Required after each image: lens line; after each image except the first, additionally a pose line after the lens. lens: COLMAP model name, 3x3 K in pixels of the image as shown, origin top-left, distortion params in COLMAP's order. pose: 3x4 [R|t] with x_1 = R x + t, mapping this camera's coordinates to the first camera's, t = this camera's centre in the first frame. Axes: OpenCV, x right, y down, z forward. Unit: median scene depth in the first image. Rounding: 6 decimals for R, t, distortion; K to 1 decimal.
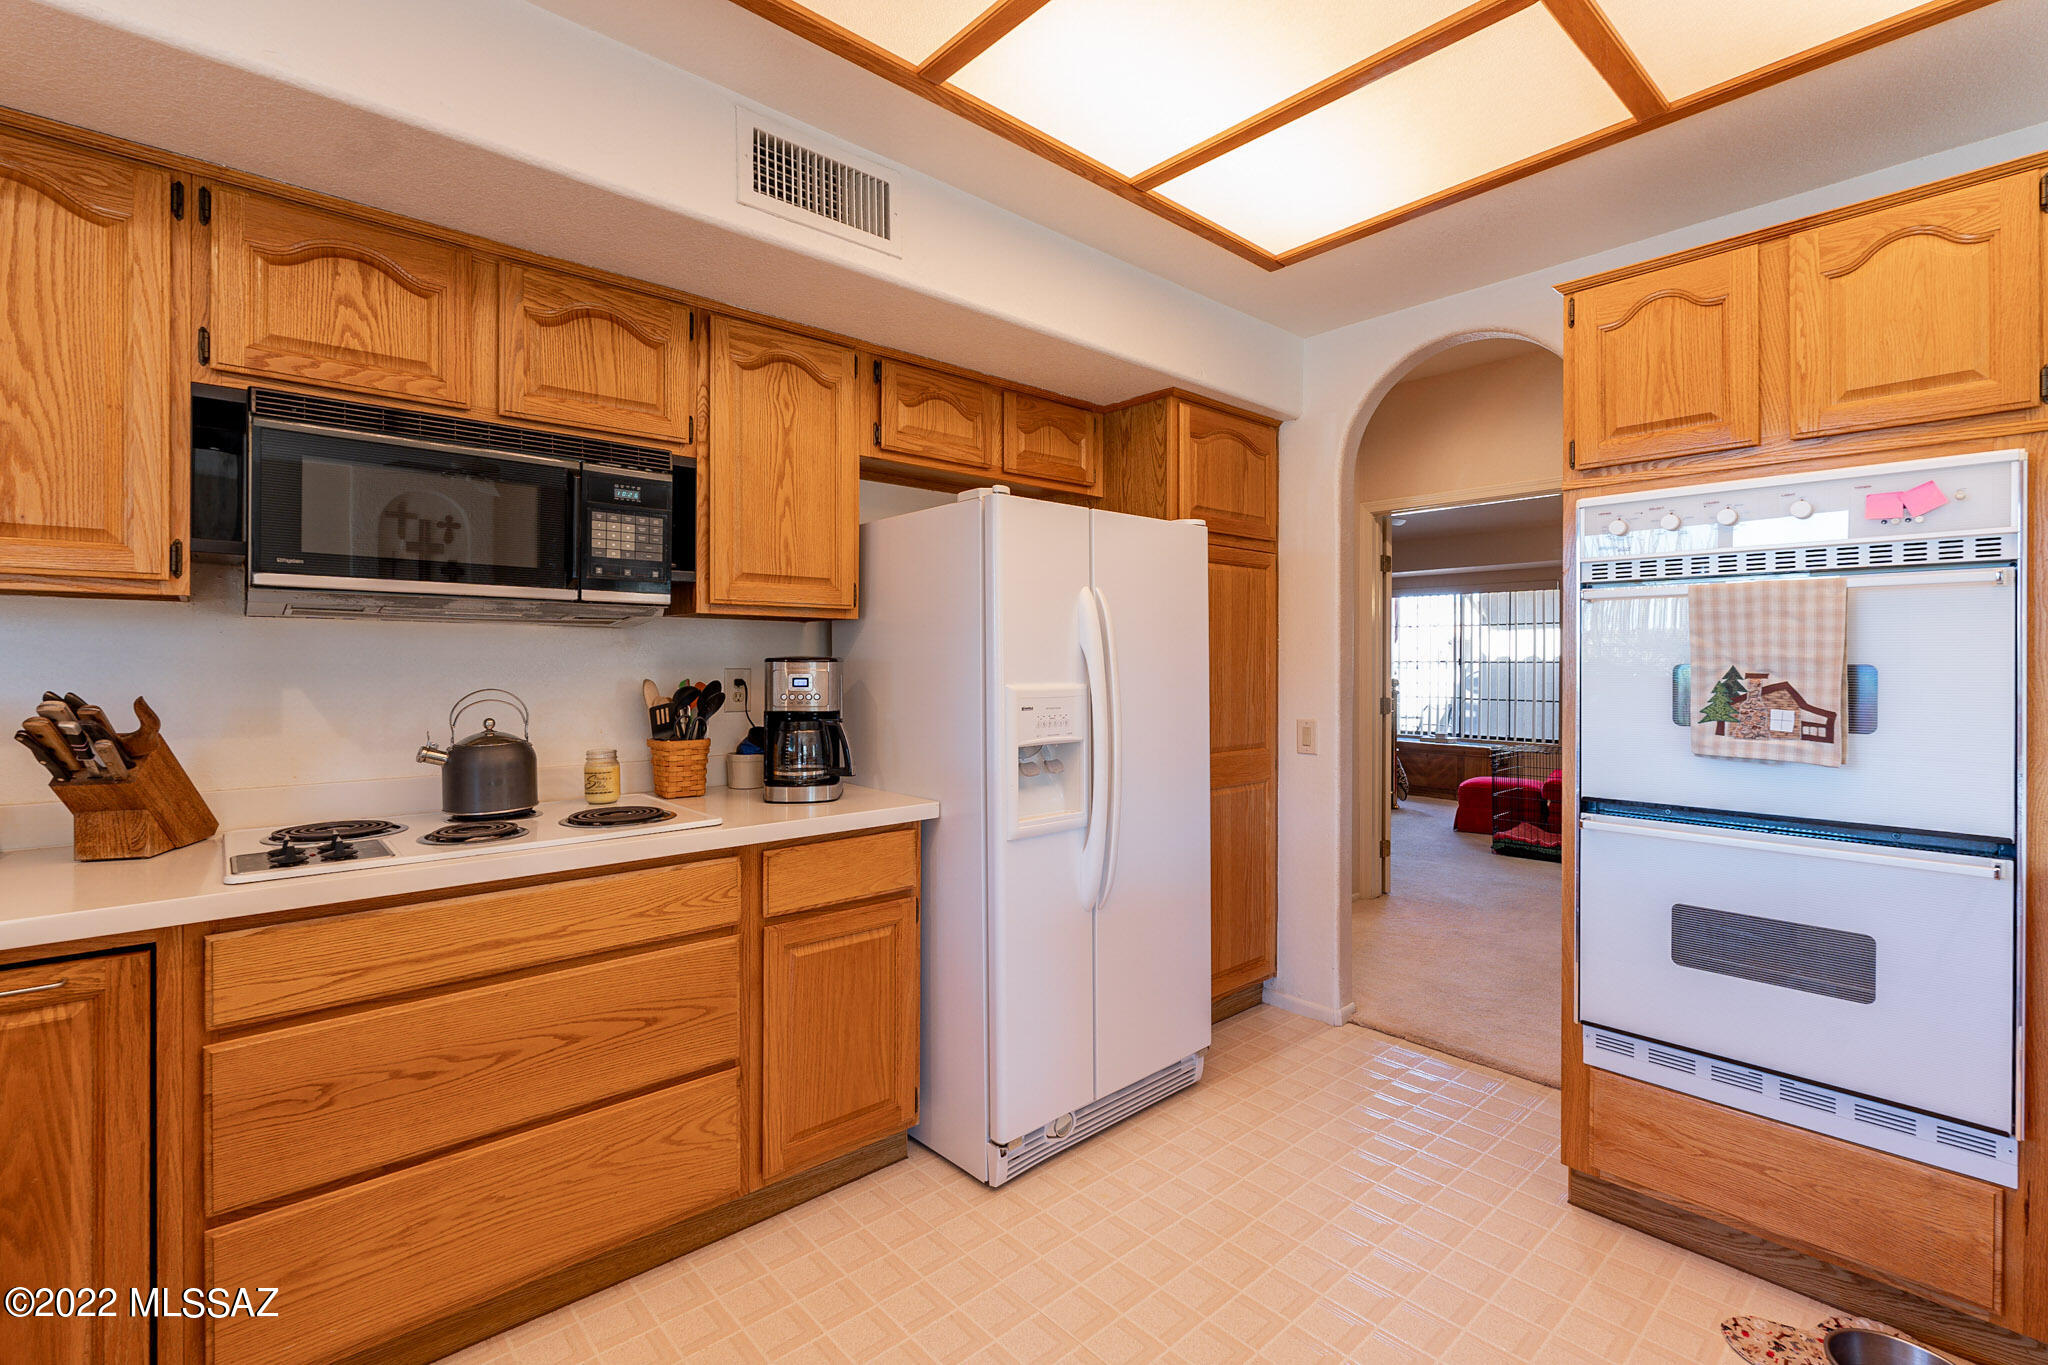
lens RADIAL K [[918.3, 0, 1008.3], [0, 918.3, 657.4], [0, 0, 1]] dist [0.001983, -0.002061]
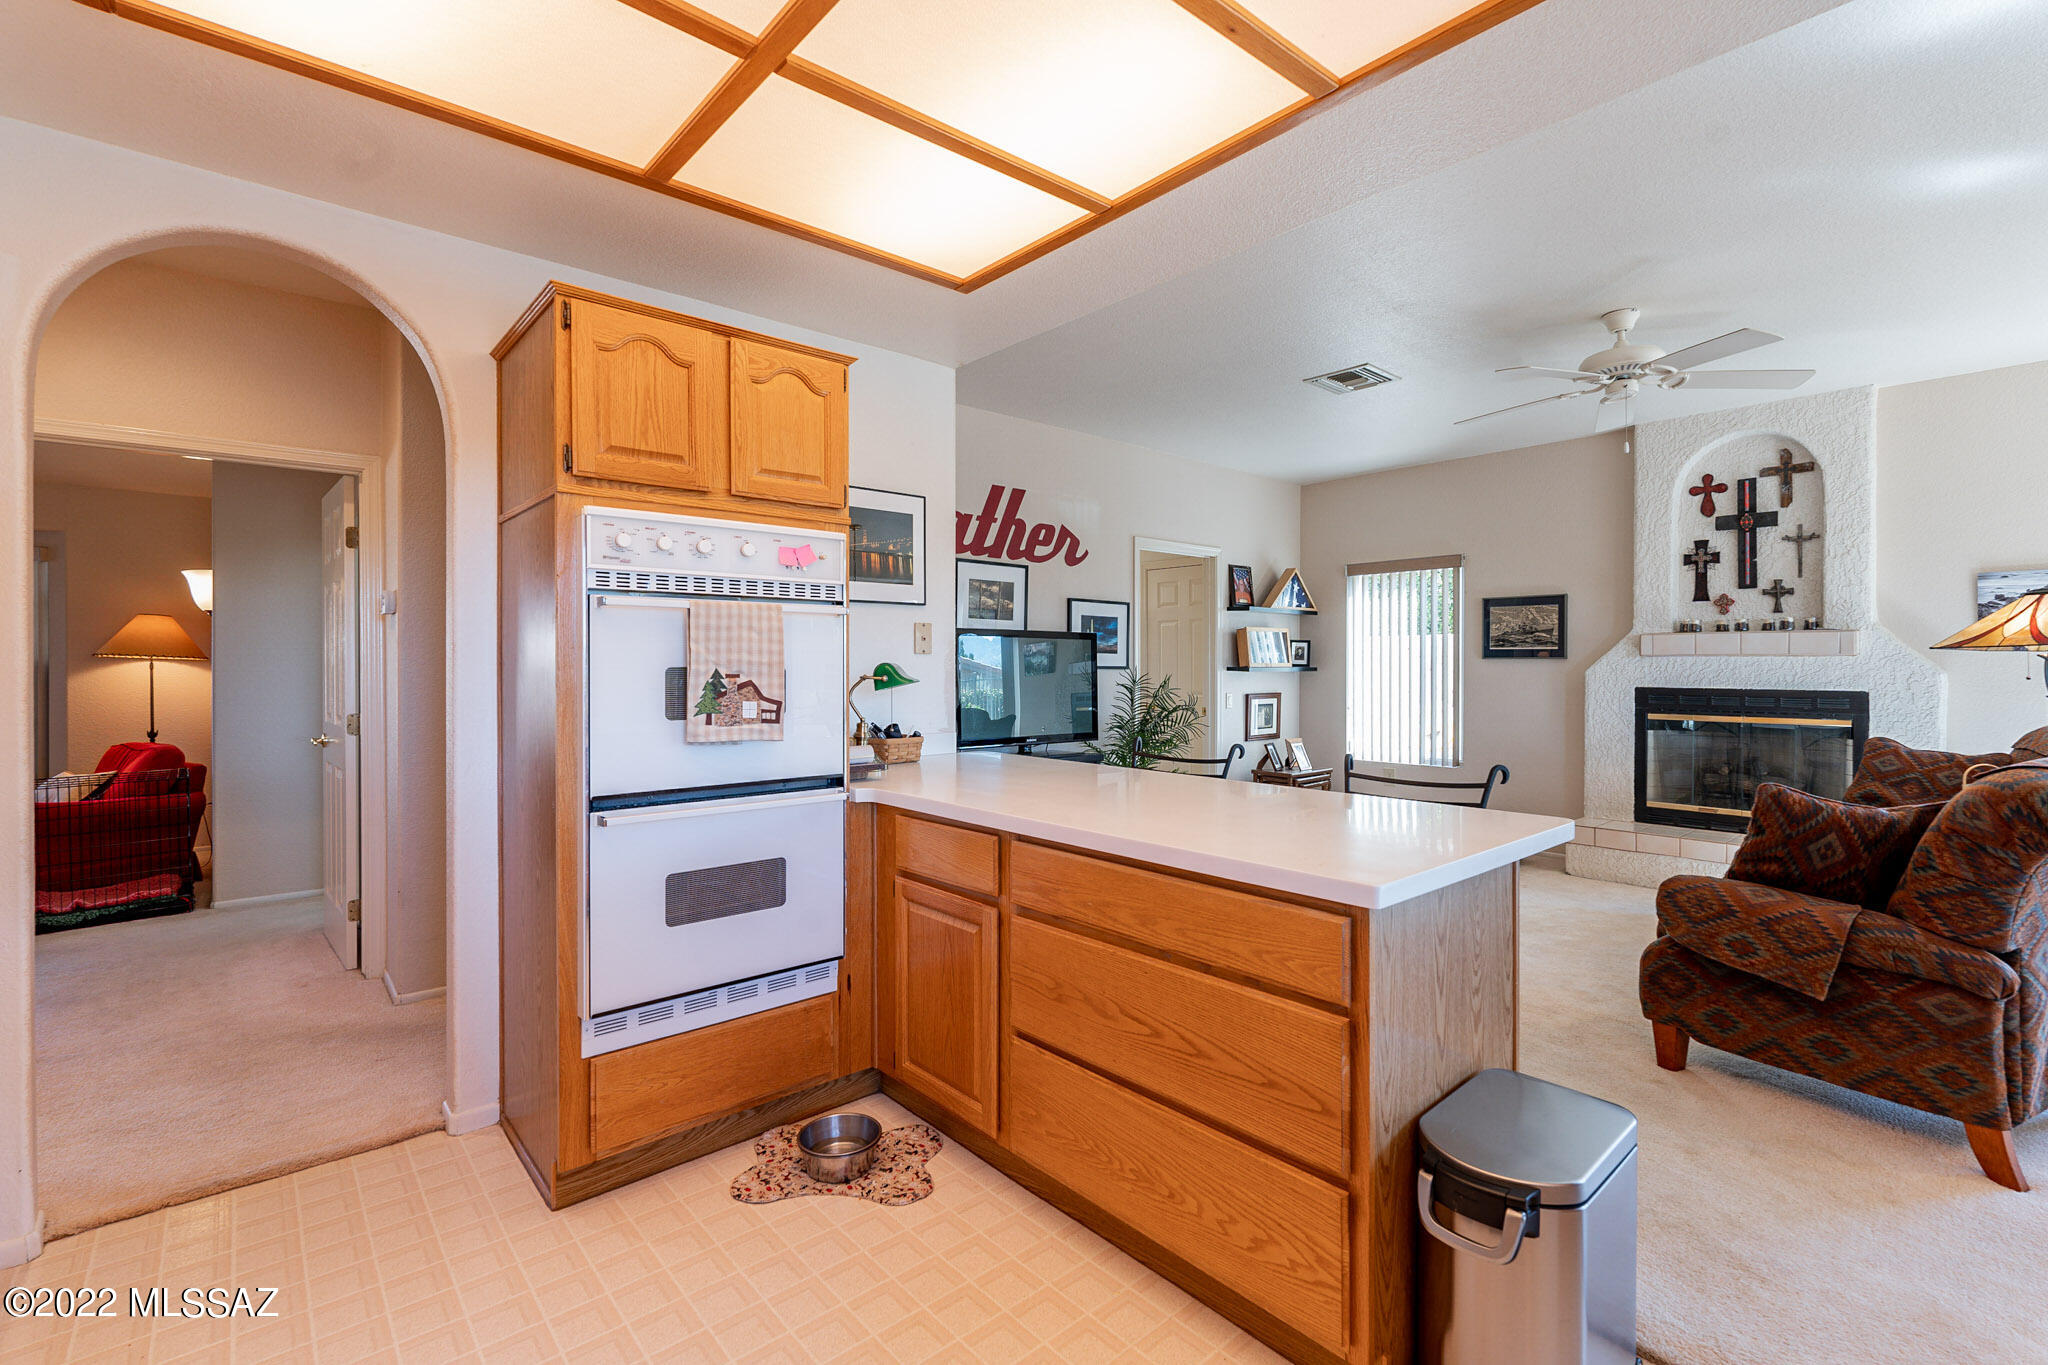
lens RADIAL K [[918.3, 0, 1019.7], [0, 918.3, 664.0], [0, 0, 1]] dist [0.001983, -0.002061]
pose [[0.001221, -0.002637, 0.999996, -0.394291], [-0.001844, 0.999995, 0.002639, -0.000412], [-0.999998, -0.001847, 0.001216, 0.515930]]
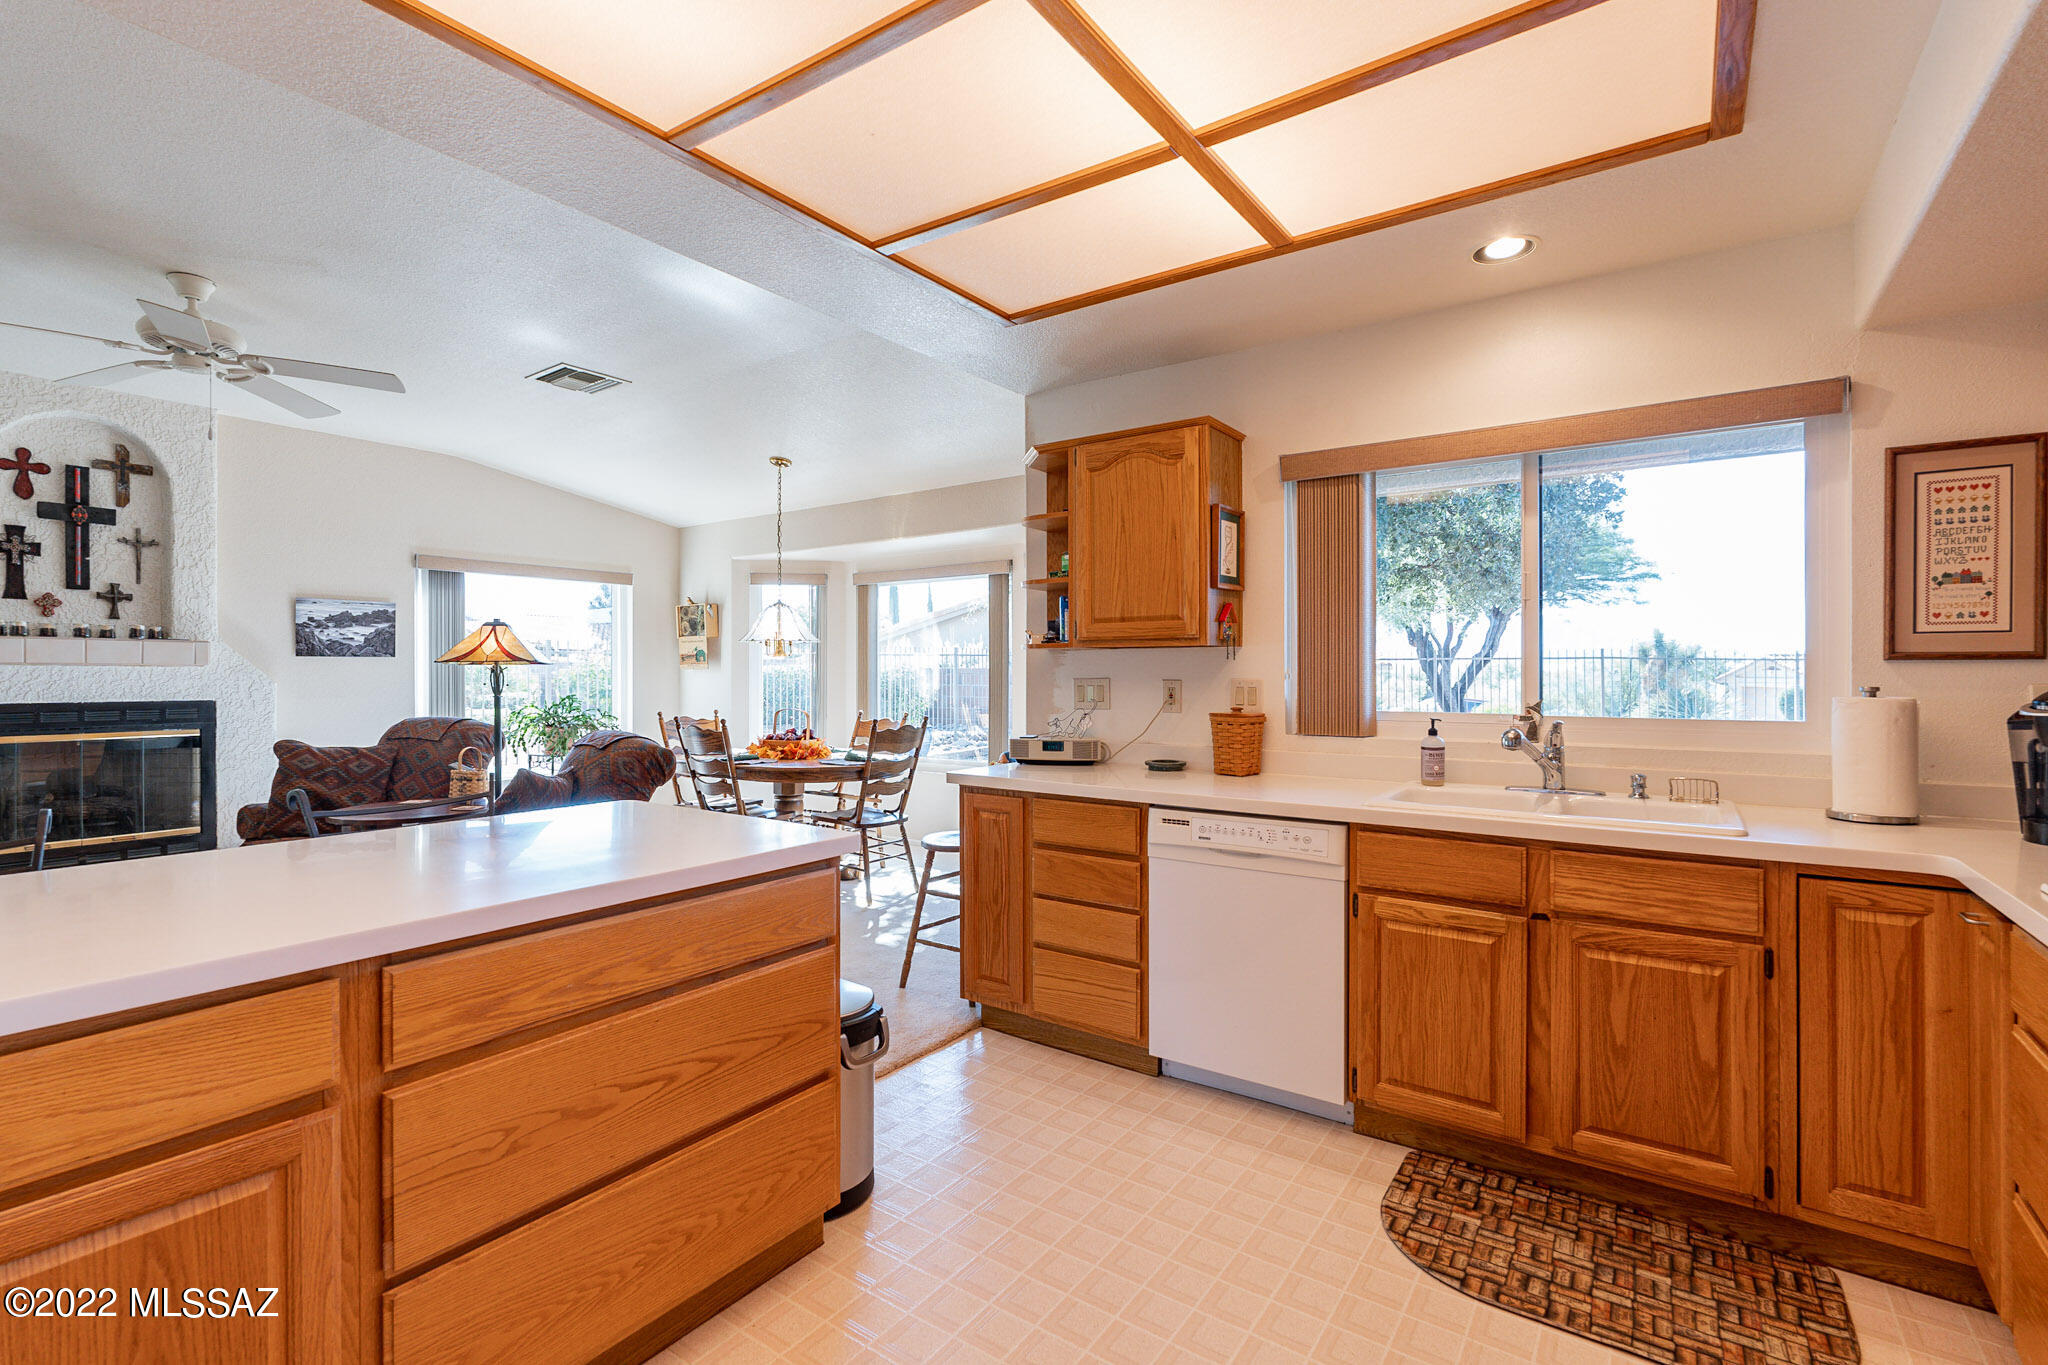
lens RADIAL K [[918.3, 0, 1035.2], [0, 918.3, 676.8], [0, 0, 1]] dist [0.001983, -0.002061]
pose [[-0.971215, 0.000120, -0.238206, 0.373104], [-0.000485, 0.999997, 0.002484, 0.002303], [0.238206, 0.002528, -0.971211, 1.244049]]
